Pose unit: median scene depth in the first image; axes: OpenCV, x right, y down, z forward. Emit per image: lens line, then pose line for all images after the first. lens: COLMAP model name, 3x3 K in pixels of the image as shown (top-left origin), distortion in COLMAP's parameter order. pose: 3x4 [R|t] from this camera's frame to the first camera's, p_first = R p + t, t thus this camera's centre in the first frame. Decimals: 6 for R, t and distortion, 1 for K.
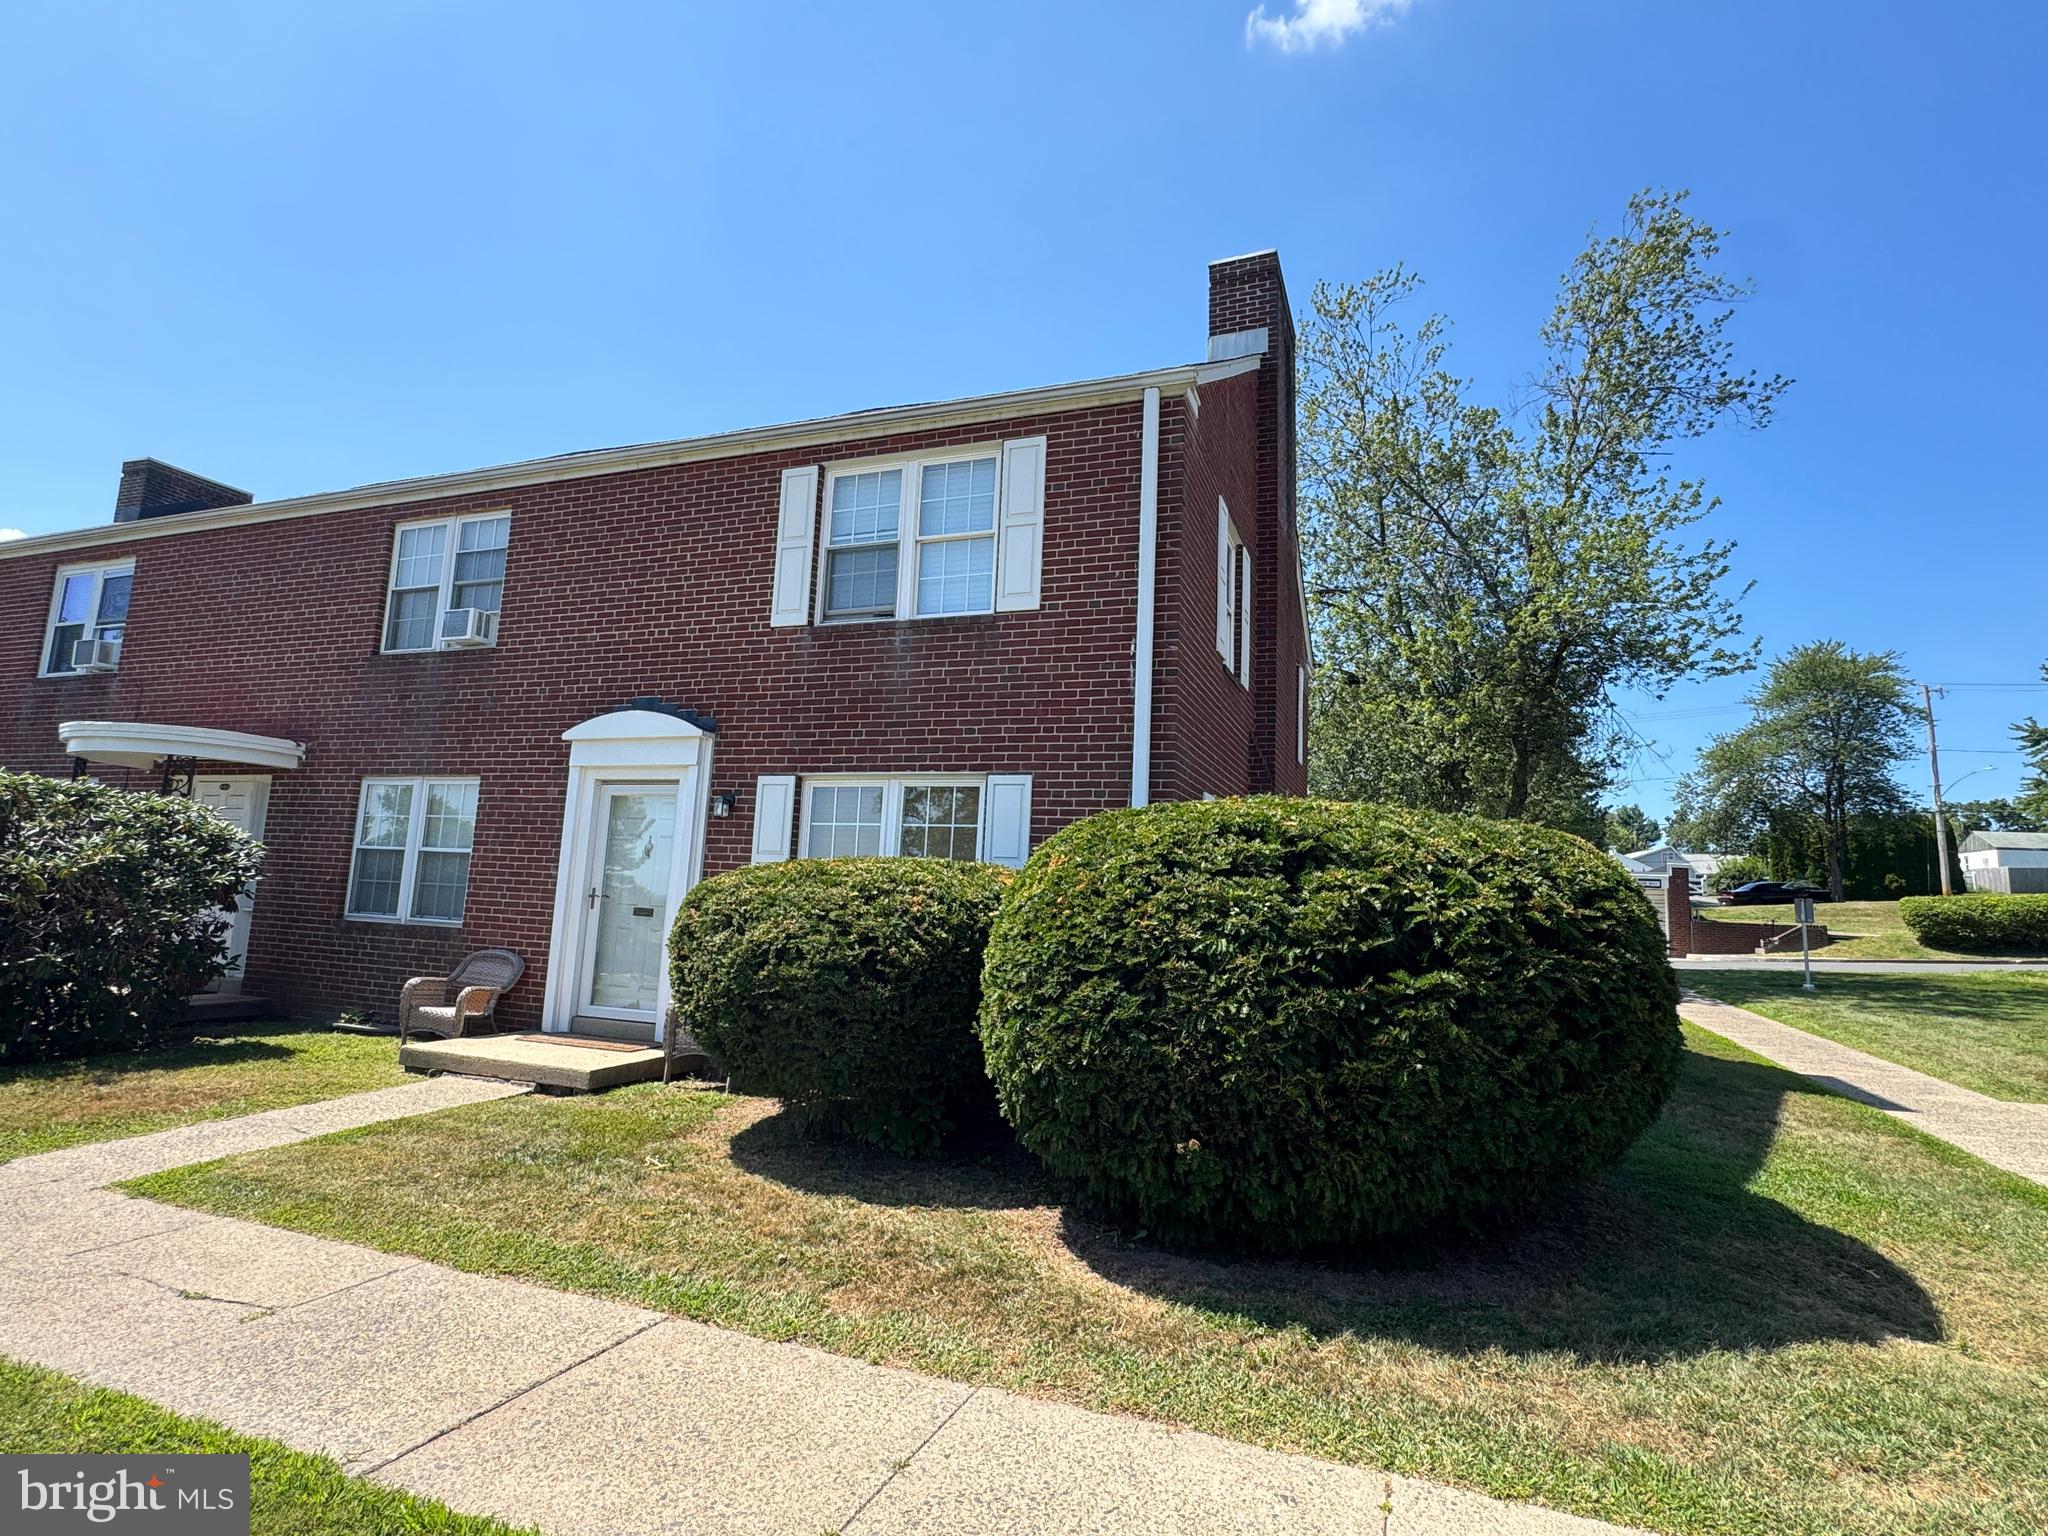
lens RADIAL K [[1018.5, 0, 1076.4], [0, 1018.5, 772.3], [0, 0, 1]] dist [-0.004011, 0.001432]
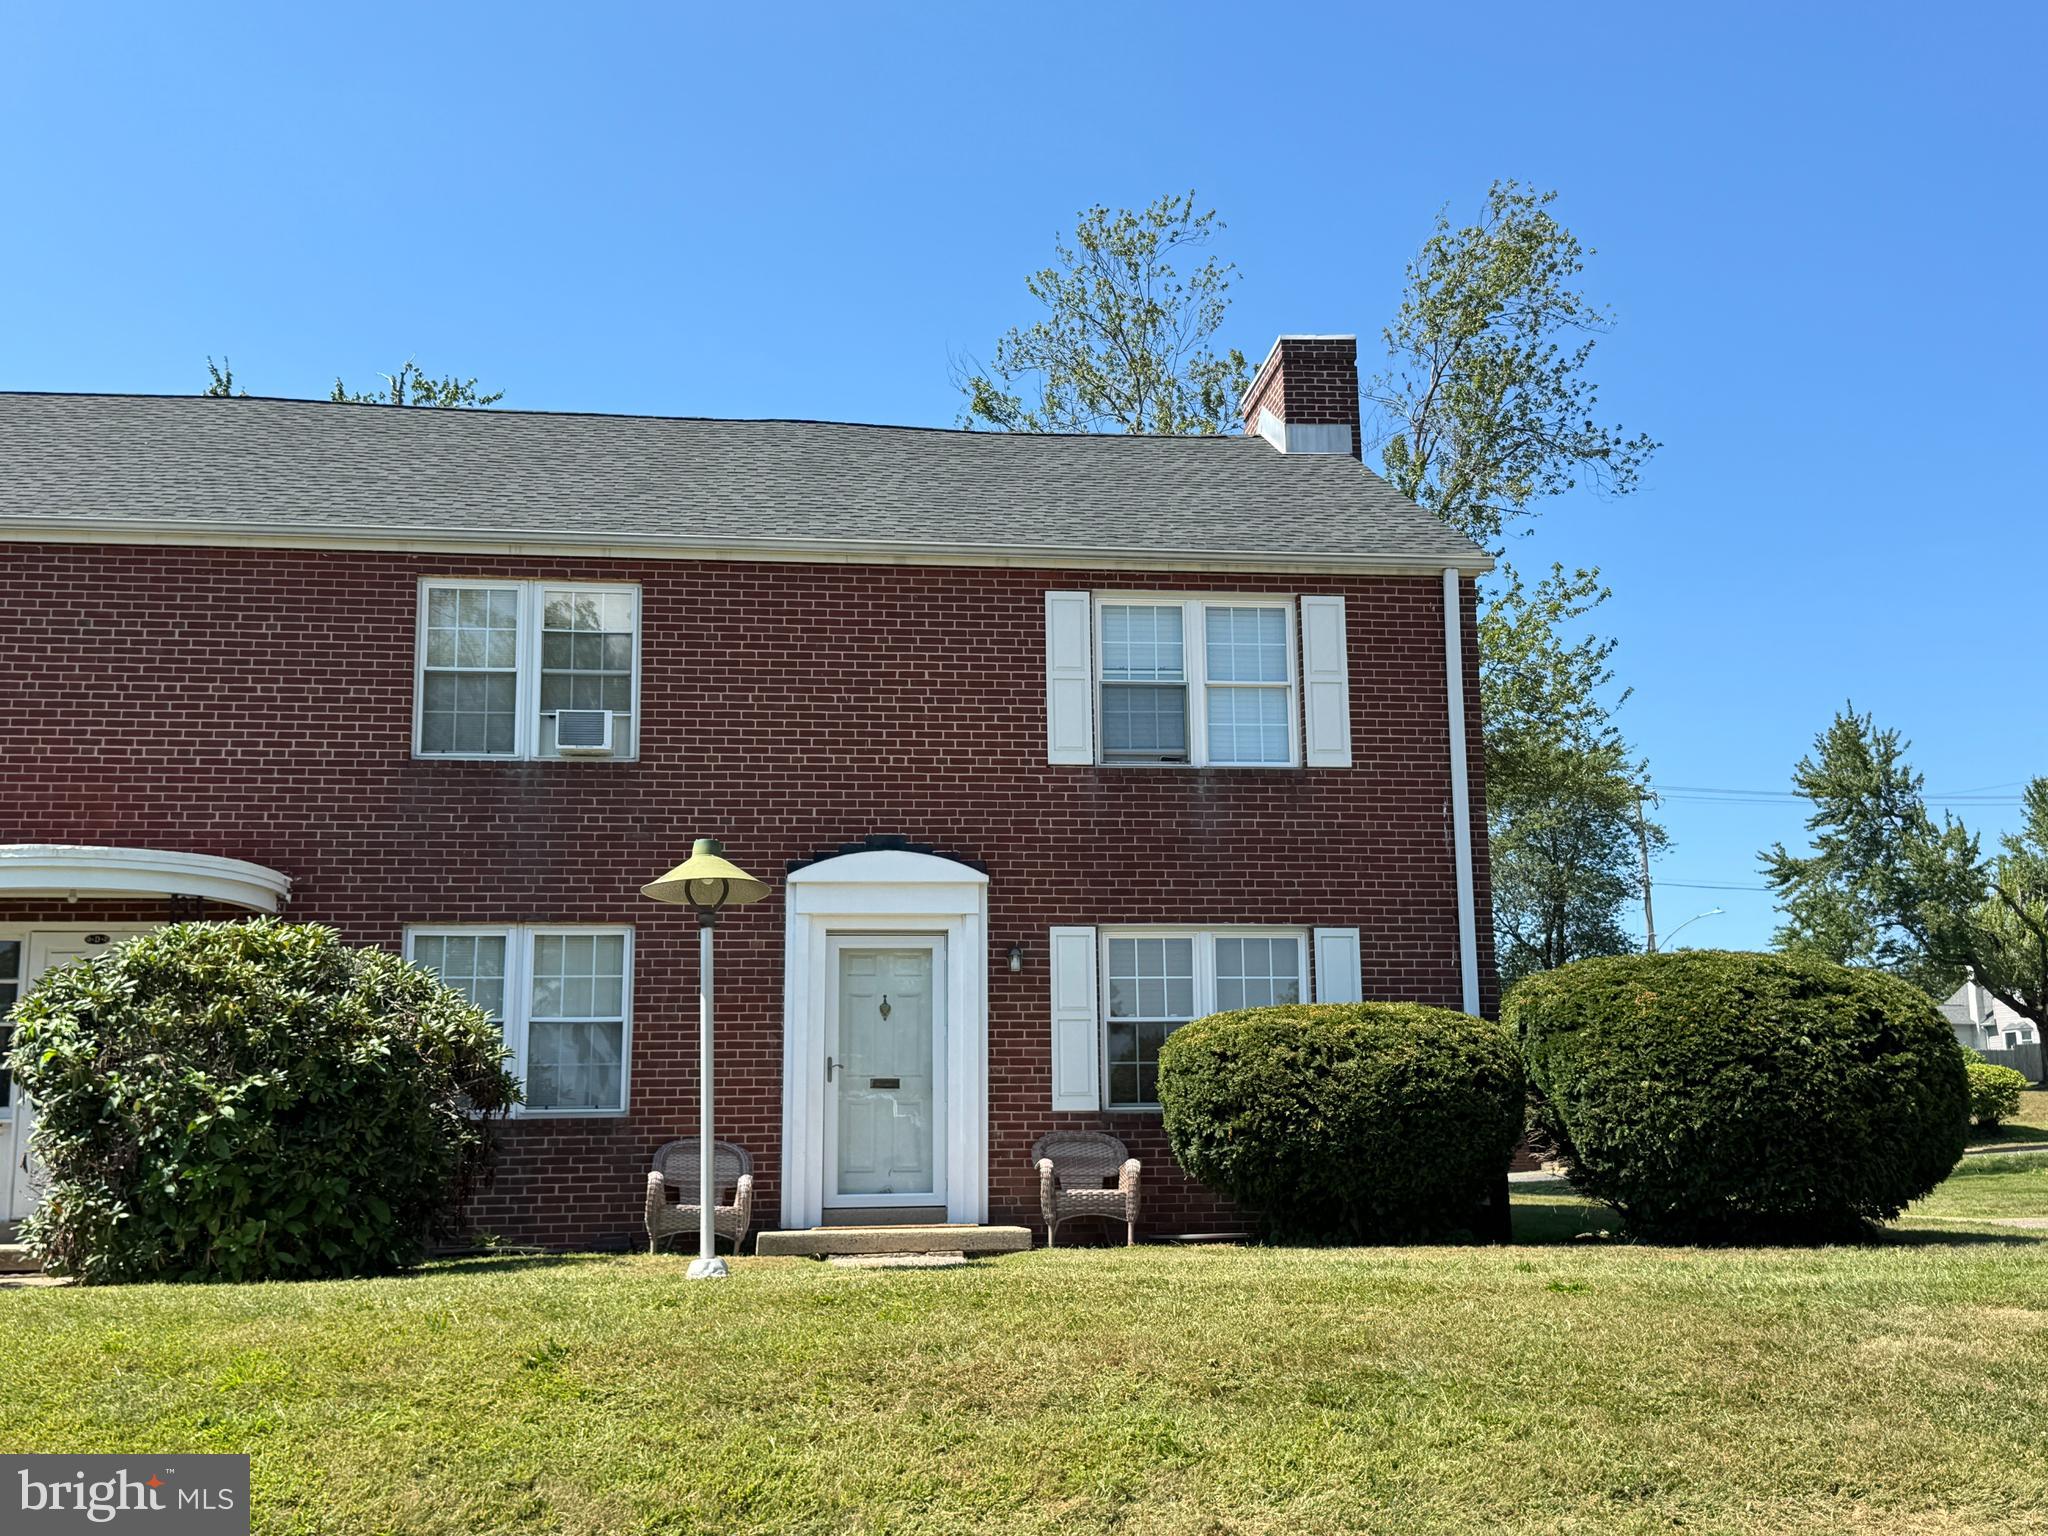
lens RADIAL K [[2281.0, 0, 1024.8], [0, 2281.0, 772.1], [0, 0, 1]] dist [0.098328, 0.000000]
pose [[0.880641, 0.036129, 0.472405, -1.336212], [-0.009891, 0.998273, -0.057907, -0.016384], [-0.473681, 0.046323, 0.879477, -0.829295]]
